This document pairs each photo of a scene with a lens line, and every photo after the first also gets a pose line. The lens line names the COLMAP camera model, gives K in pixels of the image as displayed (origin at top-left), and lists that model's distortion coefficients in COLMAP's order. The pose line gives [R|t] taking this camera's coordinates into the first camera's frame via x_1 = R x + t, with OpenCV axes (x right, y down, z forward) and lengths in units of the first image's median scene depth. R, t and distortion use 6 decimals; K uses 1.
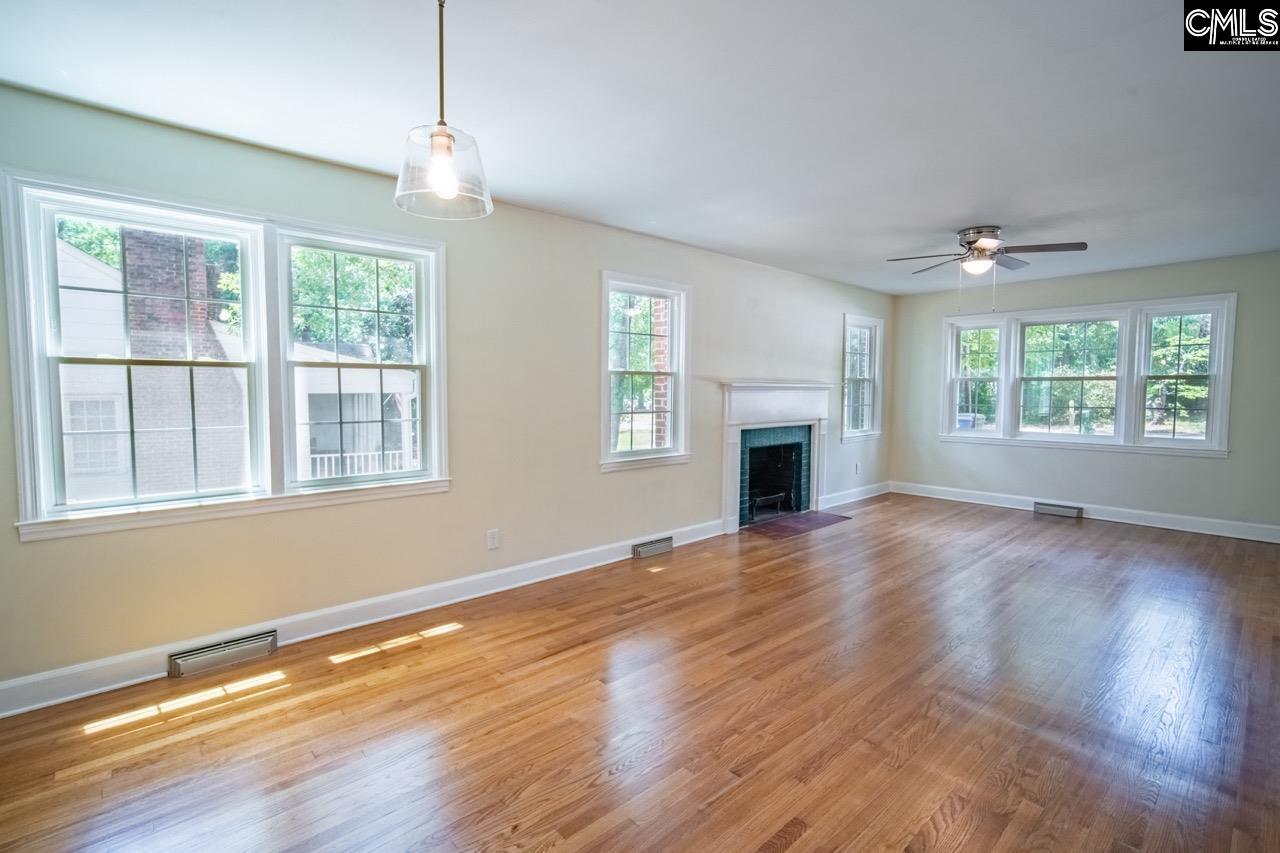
lens RADIAL K [[575.1, 0, 640.0], [0, 575.1, 426.5], [0, 0, 1]] dist [0.000486, 0.000154]
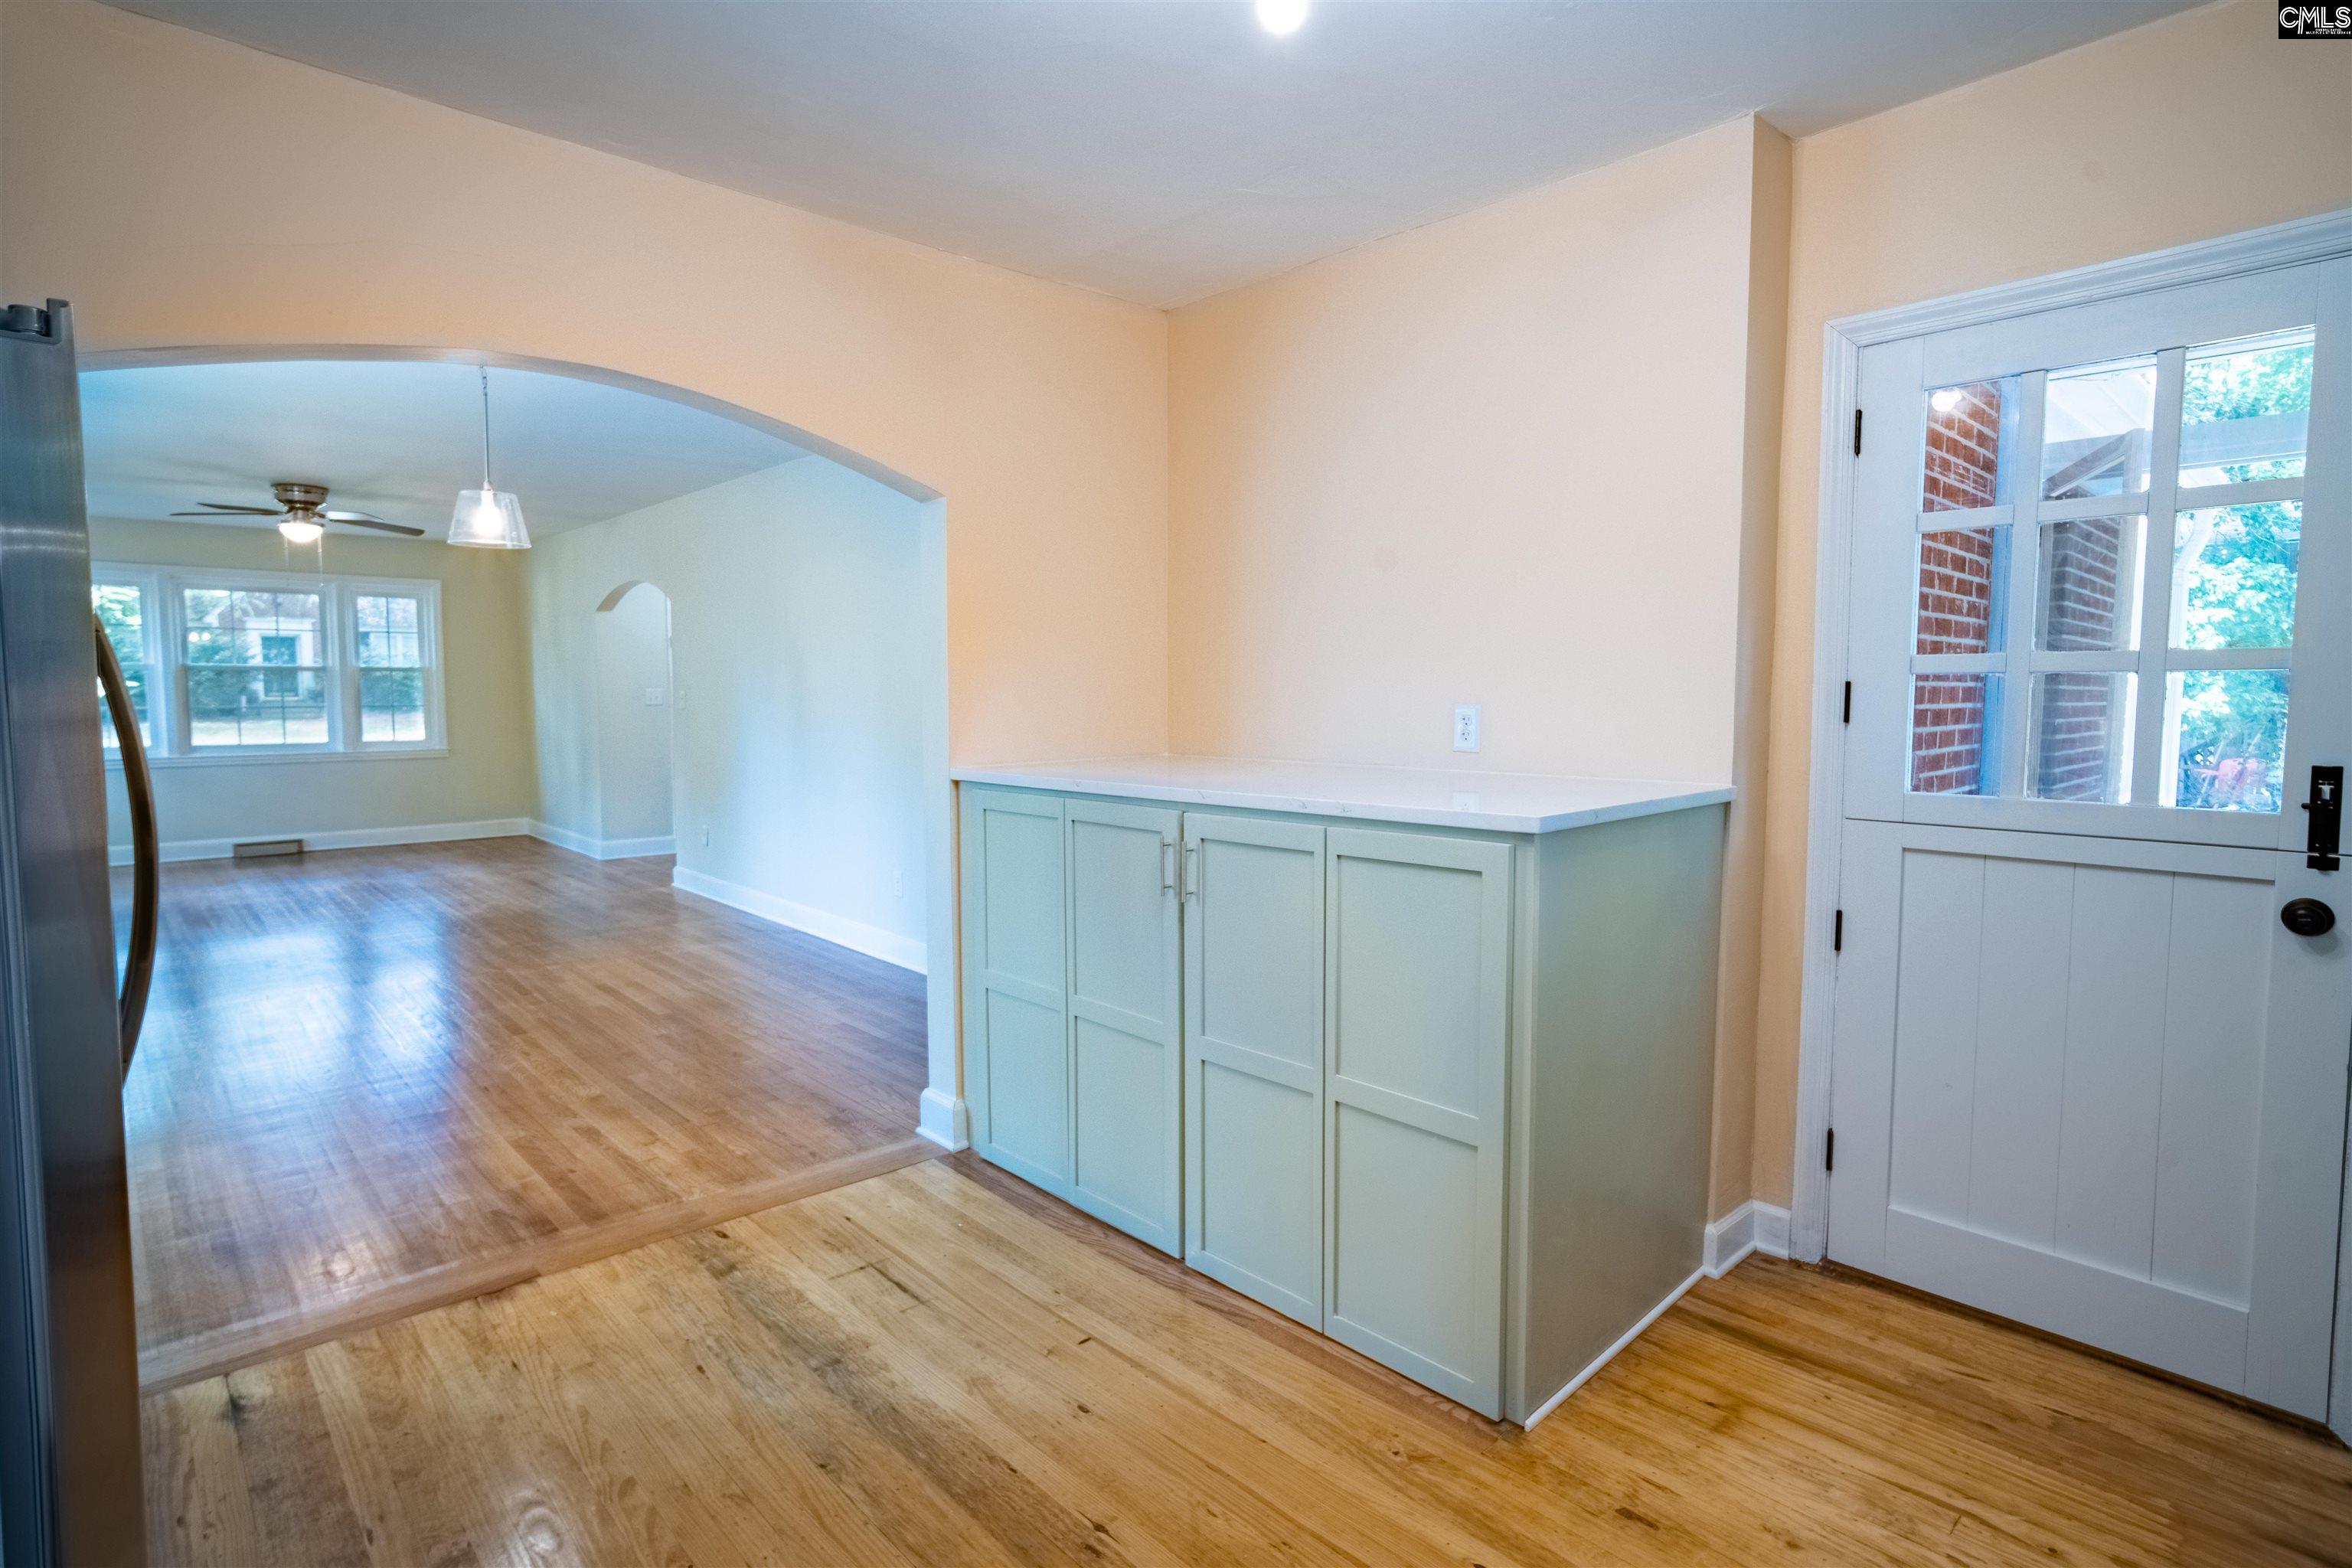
lens RADIAL K [[1143.8, 0, 1176.0], [0, 1143.8, 784.0], [0, 0, 1]] dist [-0.000619, 0.000014]
pose [[-0.037250, -0.086400, 0.995564, -0.834189], [0.063181, 0.994059, 0.088633, 0.008556], [-0.997307, 0.066202, -0.031570, -0.116614]]
